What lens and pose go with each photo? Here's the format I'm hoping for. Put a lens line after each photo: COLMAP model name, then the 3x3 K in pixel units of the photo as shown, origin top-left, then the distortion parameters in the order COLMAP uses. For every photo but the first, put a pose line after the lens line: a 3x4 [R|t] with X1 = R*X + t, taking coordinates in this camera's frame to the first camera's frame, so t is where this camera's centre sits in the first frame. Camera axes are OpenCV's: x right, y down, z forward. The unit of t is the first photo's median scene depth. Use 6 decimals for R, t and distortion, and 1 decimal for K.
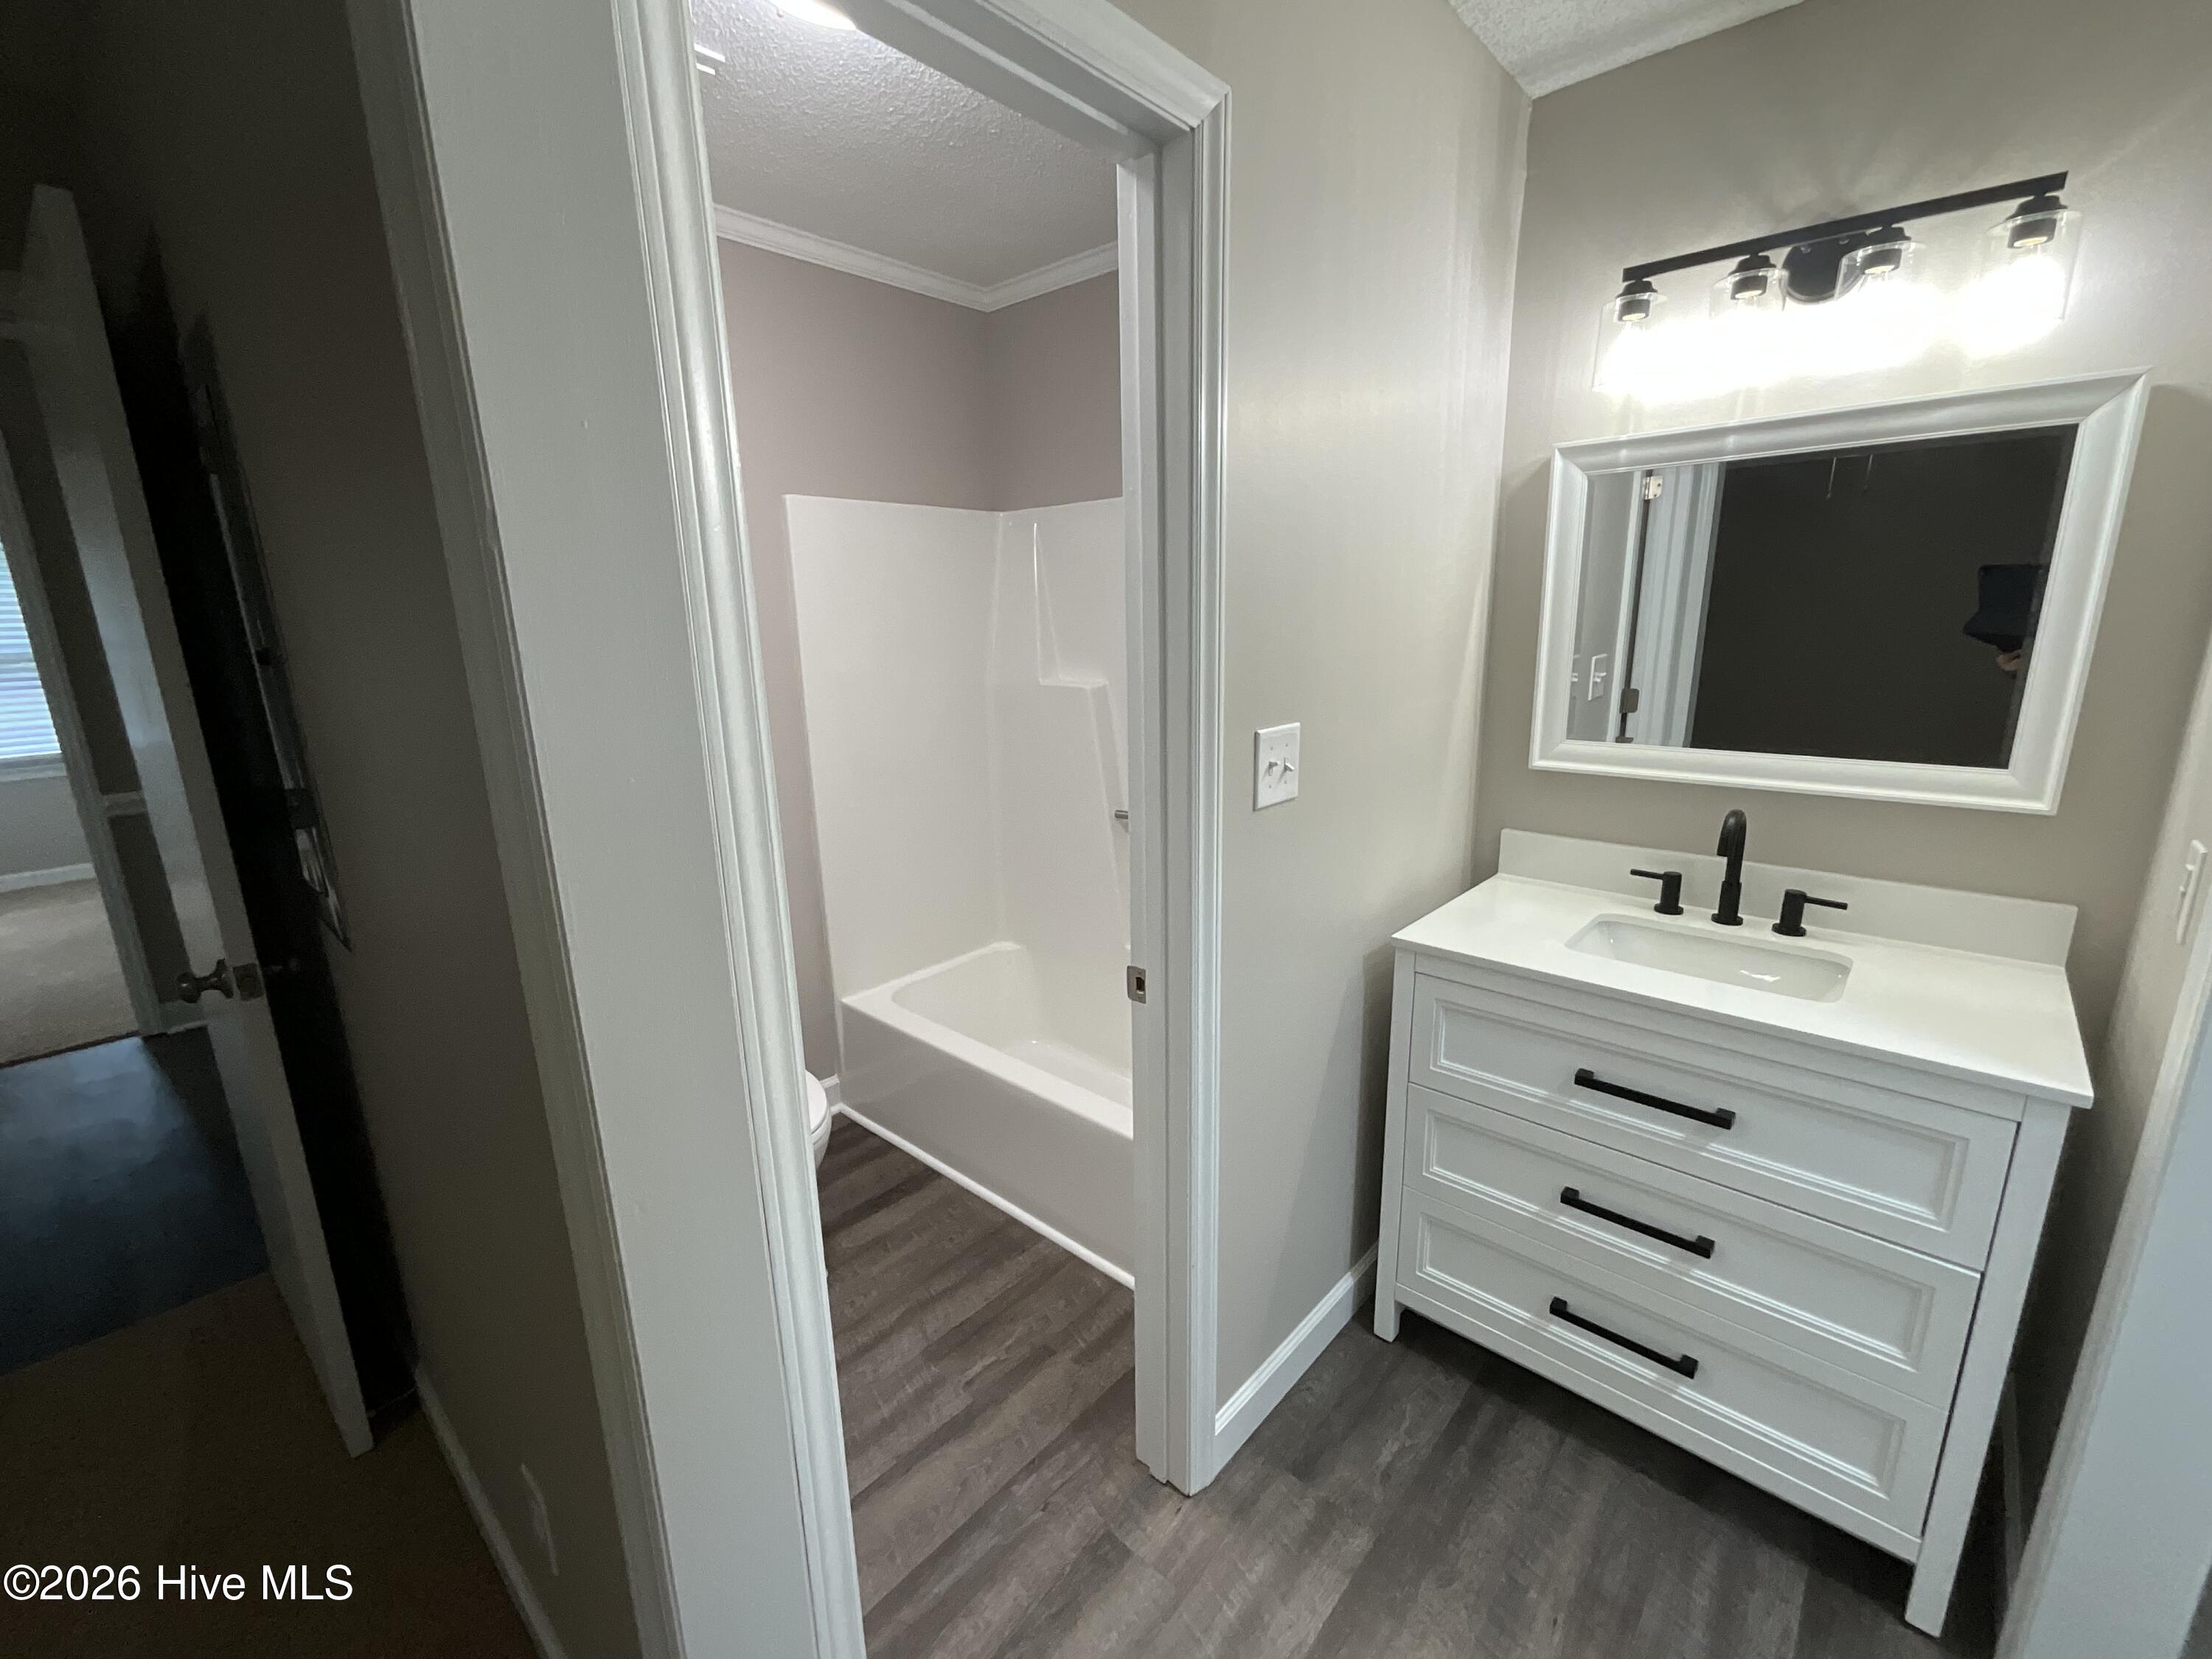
lens RADIAL K [[931.3, 0, 1106.0], [0, 931.3, 829.5], [0, 0, 1]] dist [0.003631, 0.000862]
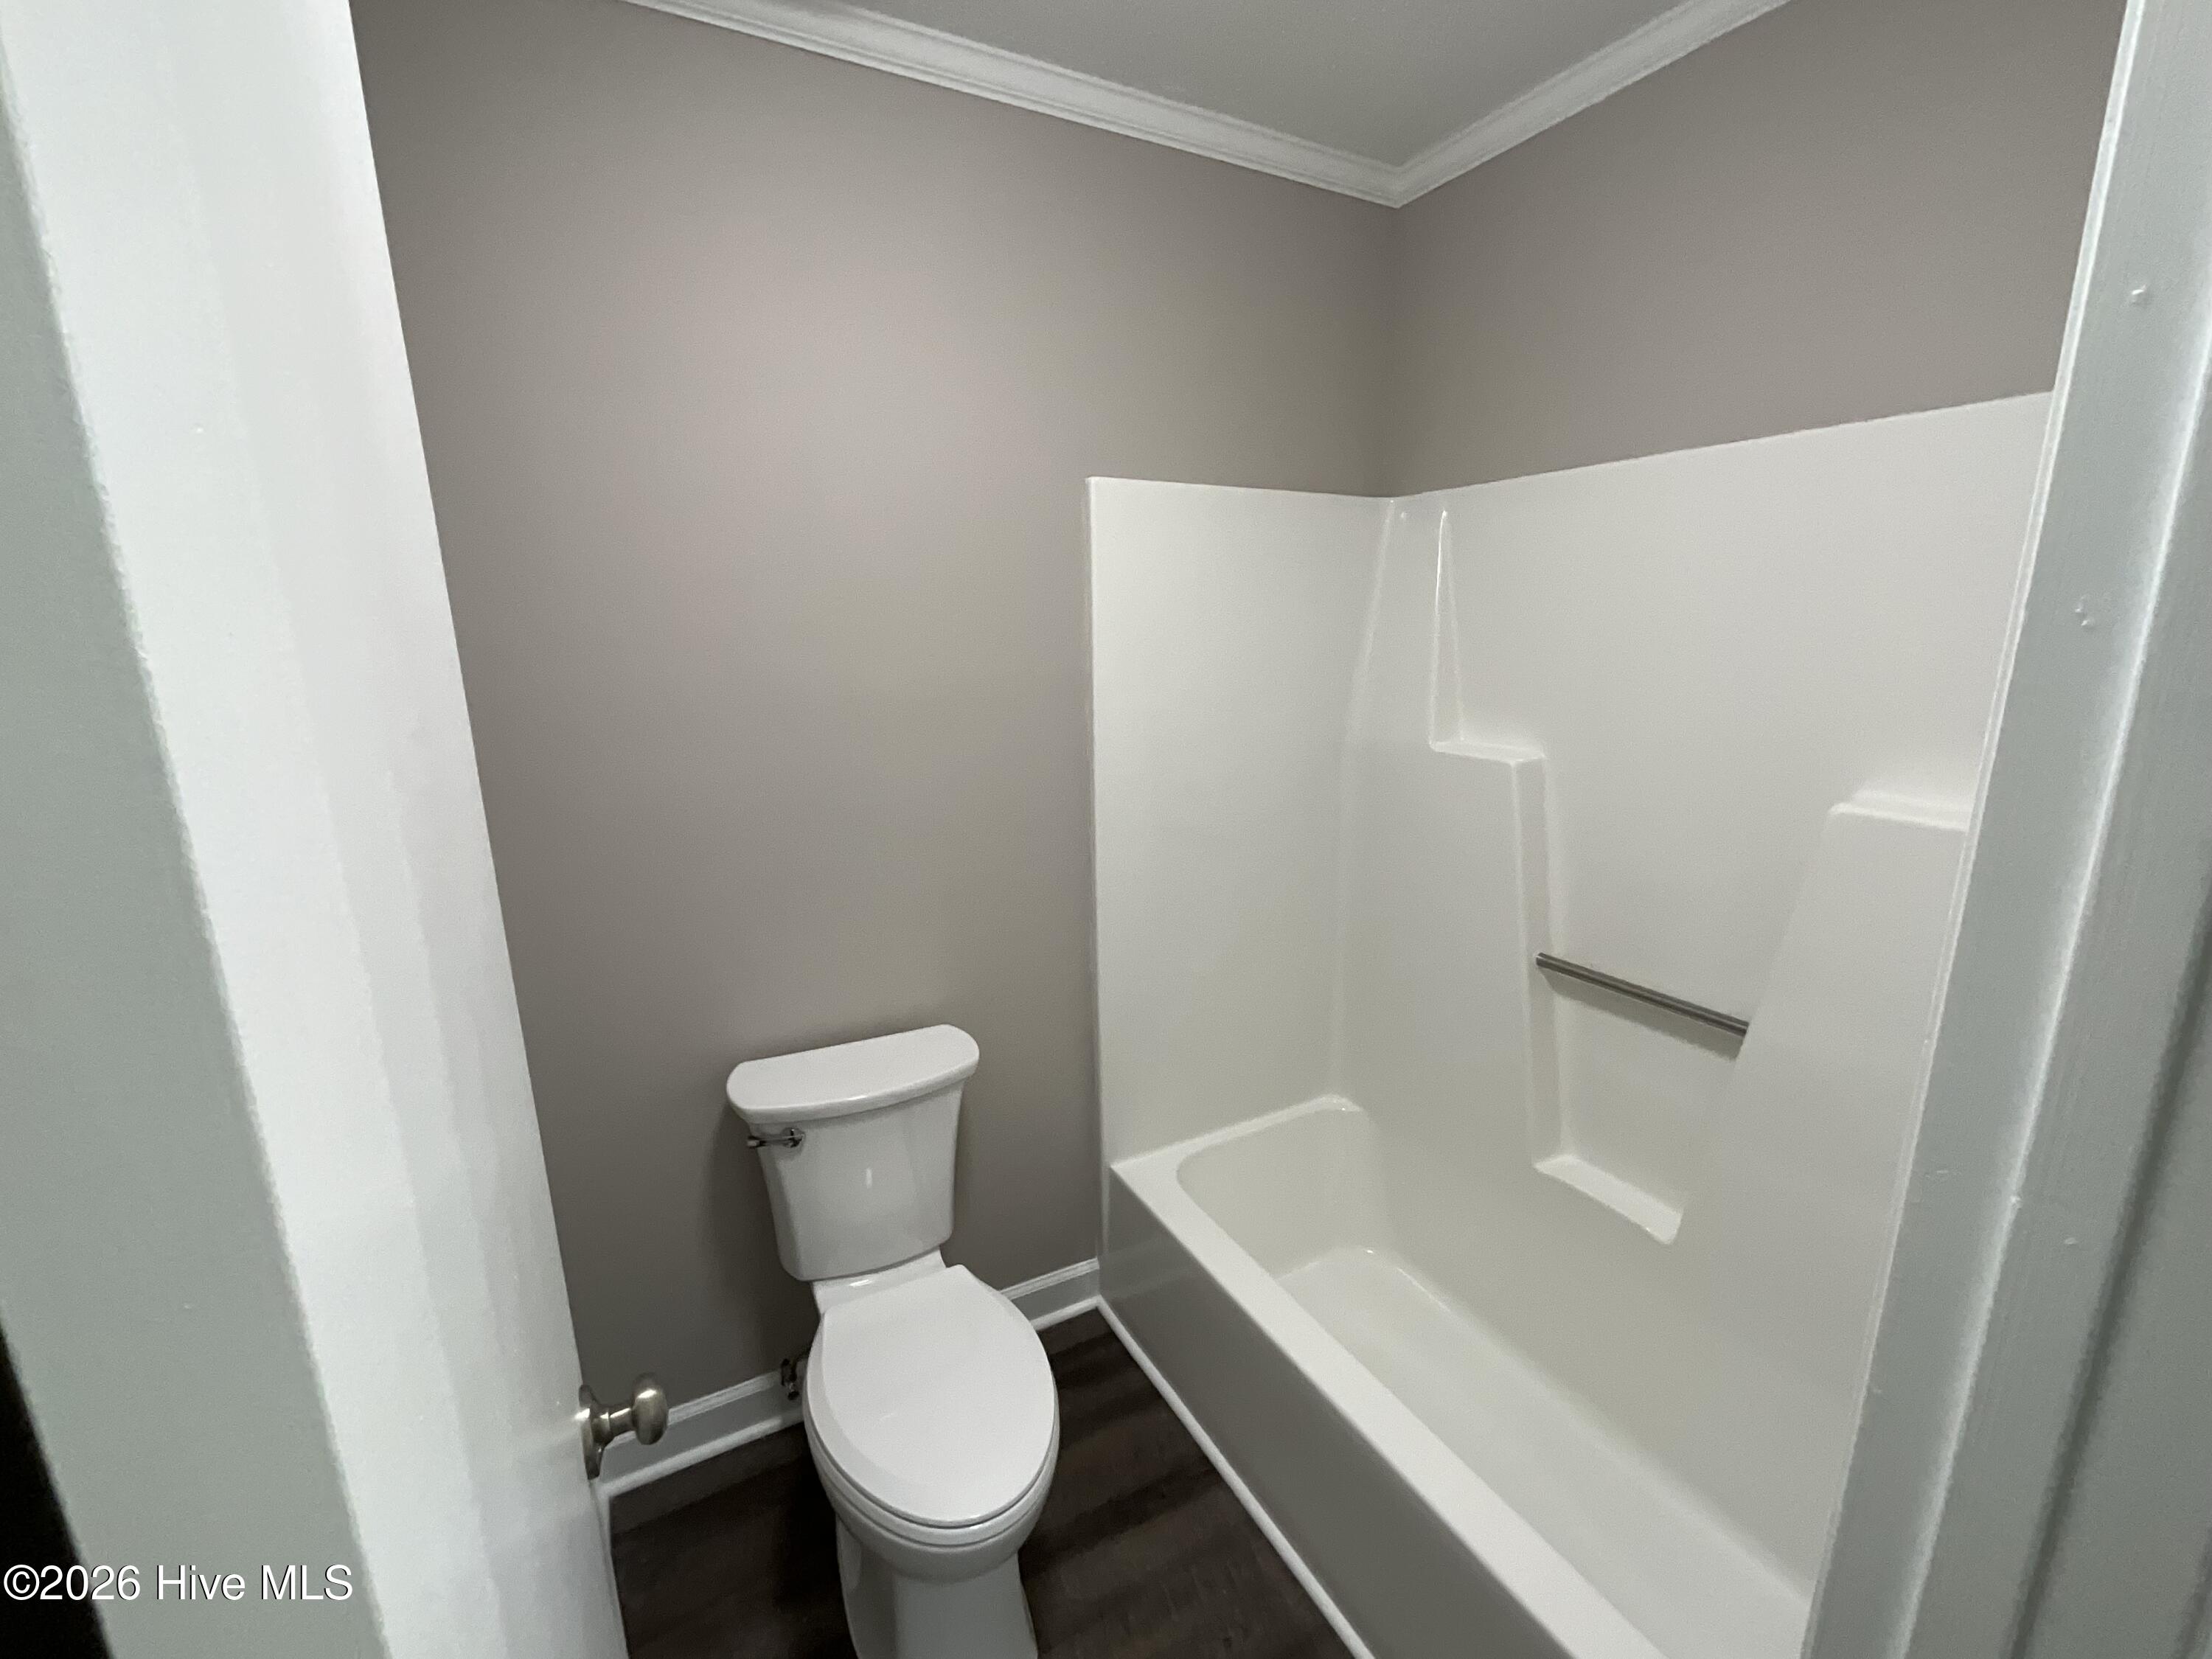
lens RADIAL K [[931.3, 0, 1106.0], [0, 931.3, 829.5], [0, 0, 1]] dist [0.003631, 0.000862]
pose [[0.941356, 0.082818, -0.327095, -0.067697], [-0.084628, 0.996374, 0.008720, -0.086150], [0.326631, 0.019473, 0.944951, 0.295453]]
